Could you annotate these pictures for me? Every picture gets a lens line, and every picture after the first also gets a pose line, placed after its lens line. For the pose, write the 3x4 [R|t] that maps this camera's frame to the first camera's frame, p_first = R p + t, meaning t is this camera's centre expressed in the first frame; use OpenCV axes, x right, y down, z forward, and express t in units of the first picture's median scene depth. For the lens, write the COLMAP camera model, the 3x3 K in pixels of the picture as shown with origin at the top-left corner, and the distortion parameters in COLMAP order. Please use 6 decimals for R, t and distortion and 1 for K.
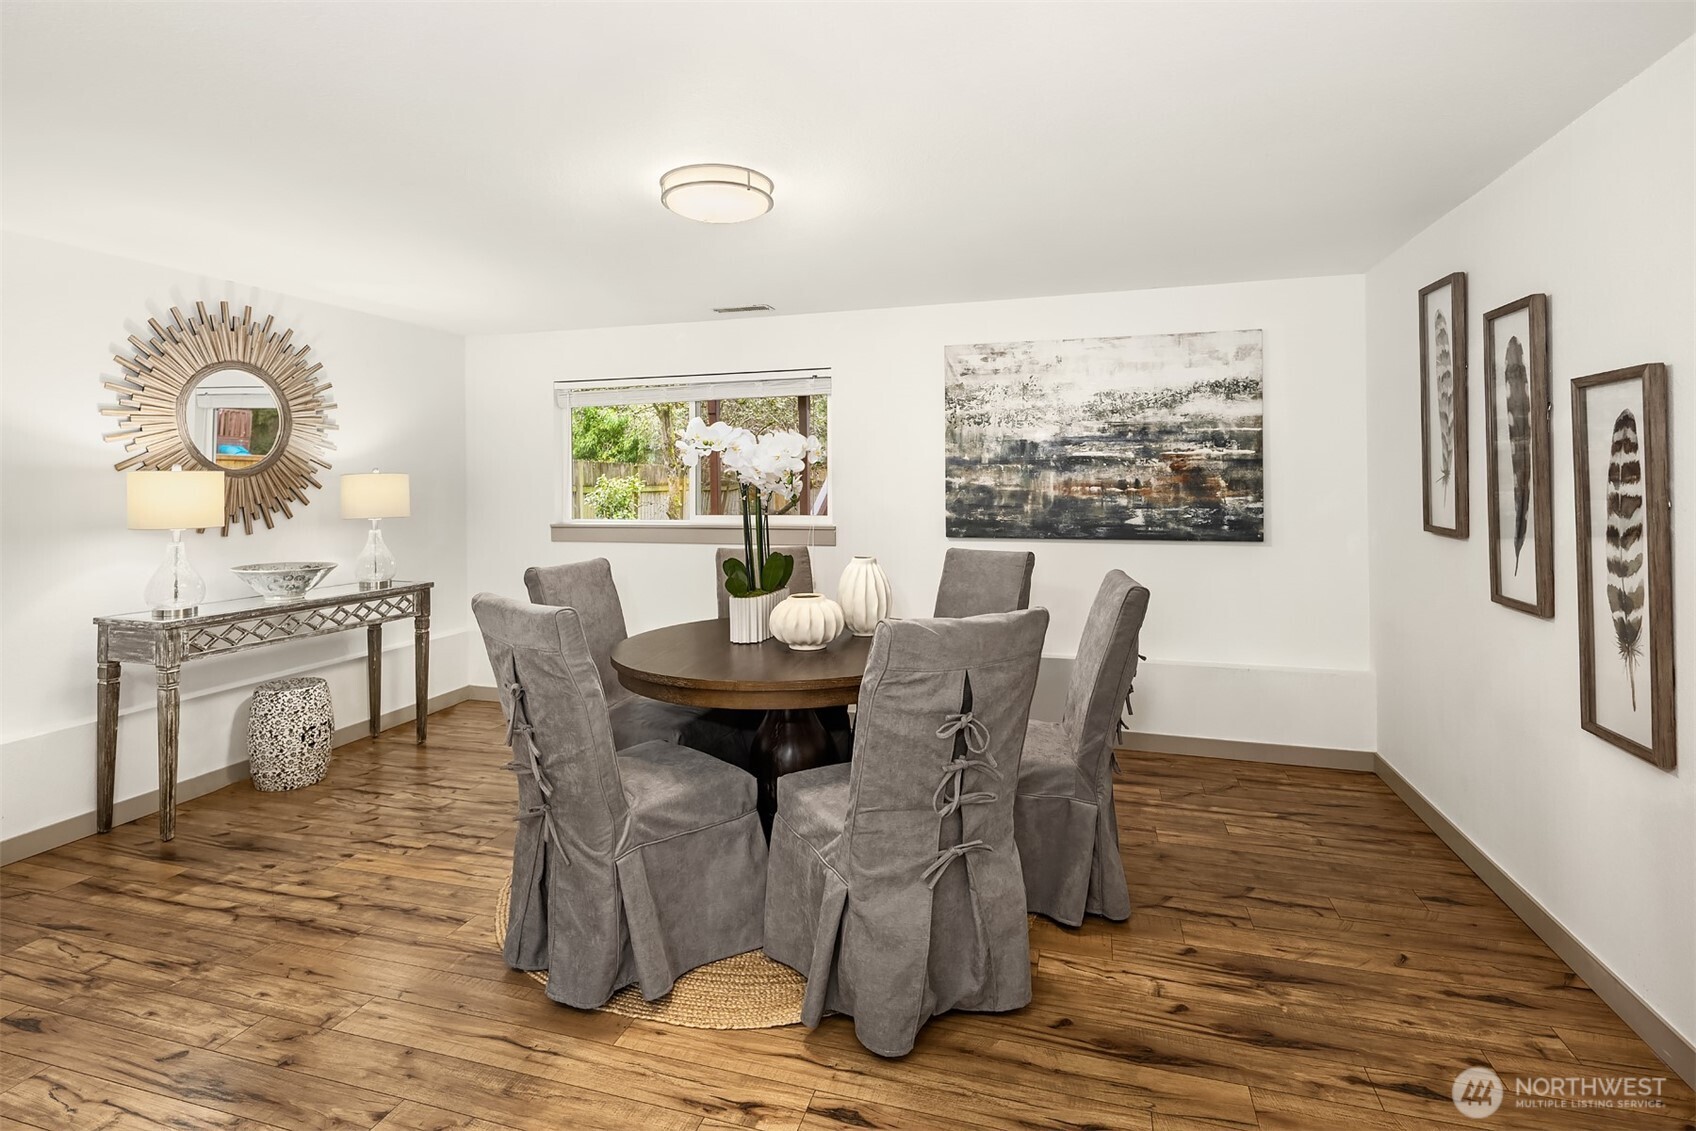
lens RADIAL K [[807.9, 0, 840.8], [0, 807.9, 479.5], [0, 0, 1]] dist [0.000242, -0.001110]
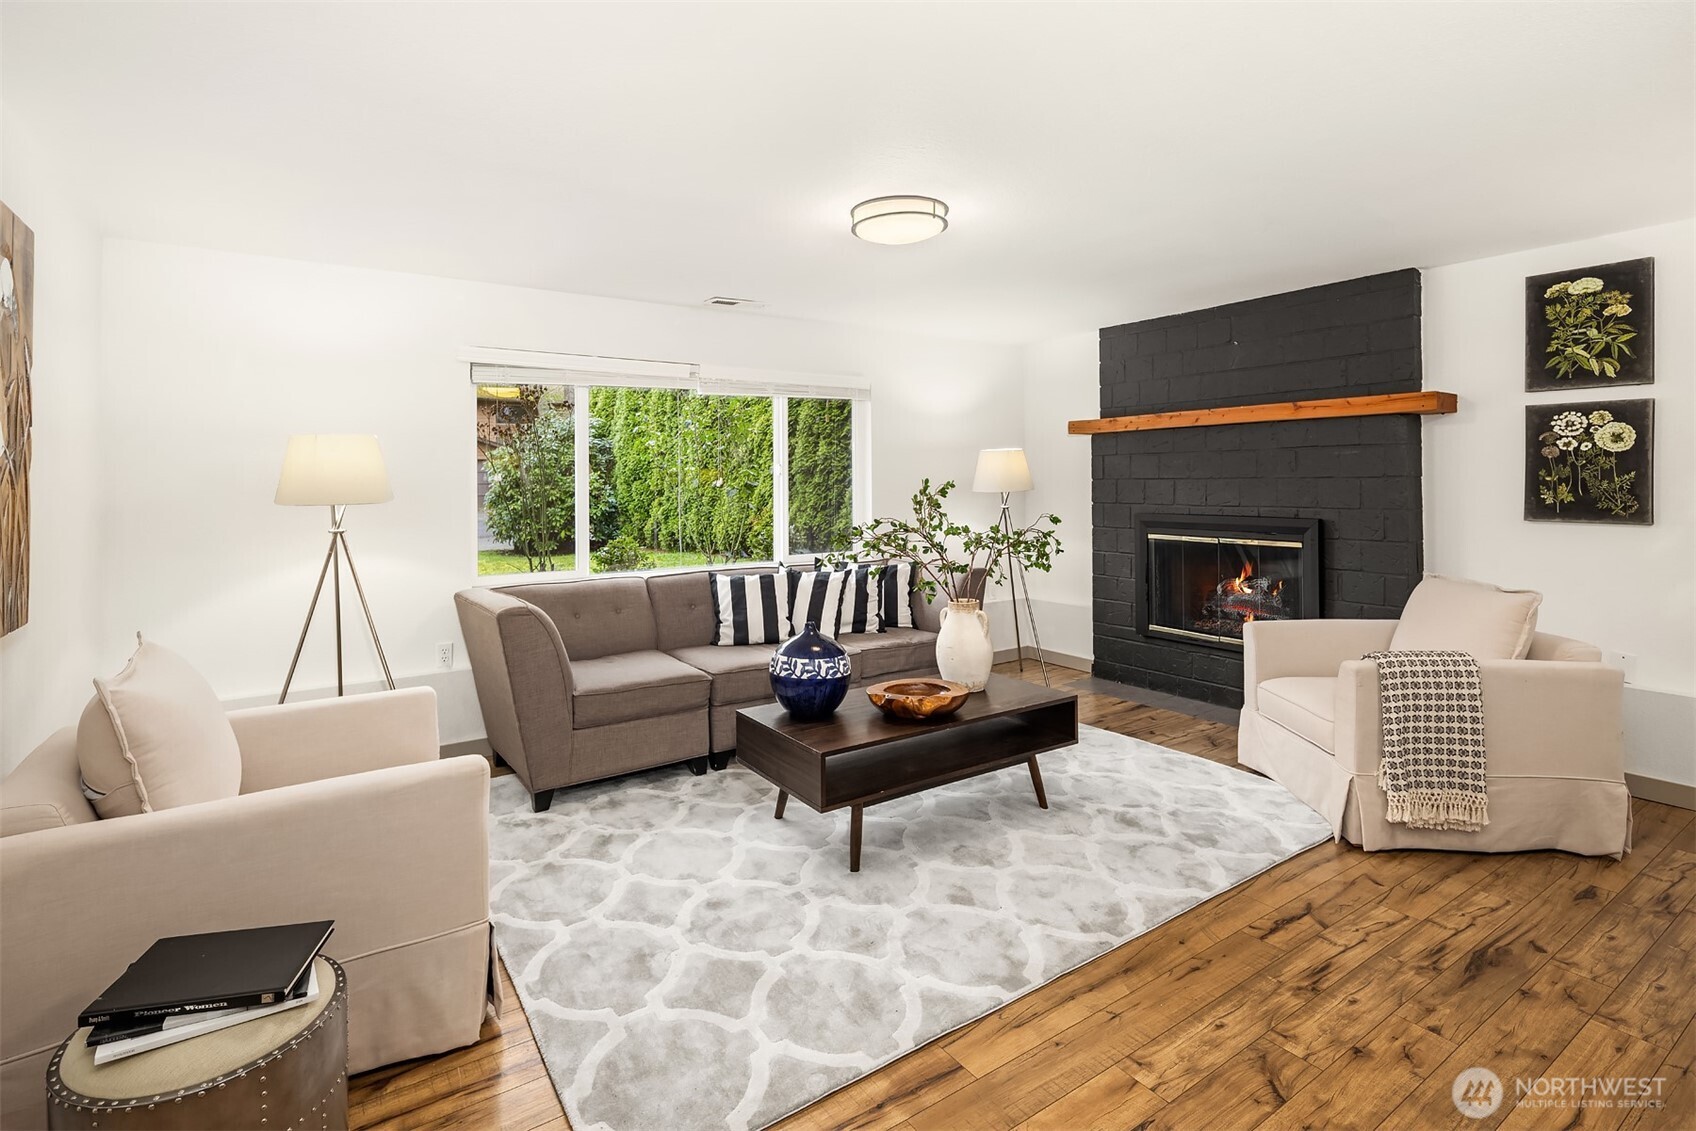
lens RADIAL K [[807.9, 0, 840.8], [0, 807.9, 479.5], [0, 0, 1]] dist [0.000242, -0.001110]
pose [[-0.636749, 0.012402, -0.770972, 0.378360], [0.017061, 0.999852, 0.001994, 0.011599], [0.770883, -0.011884, -0.636866, 0.525364]]
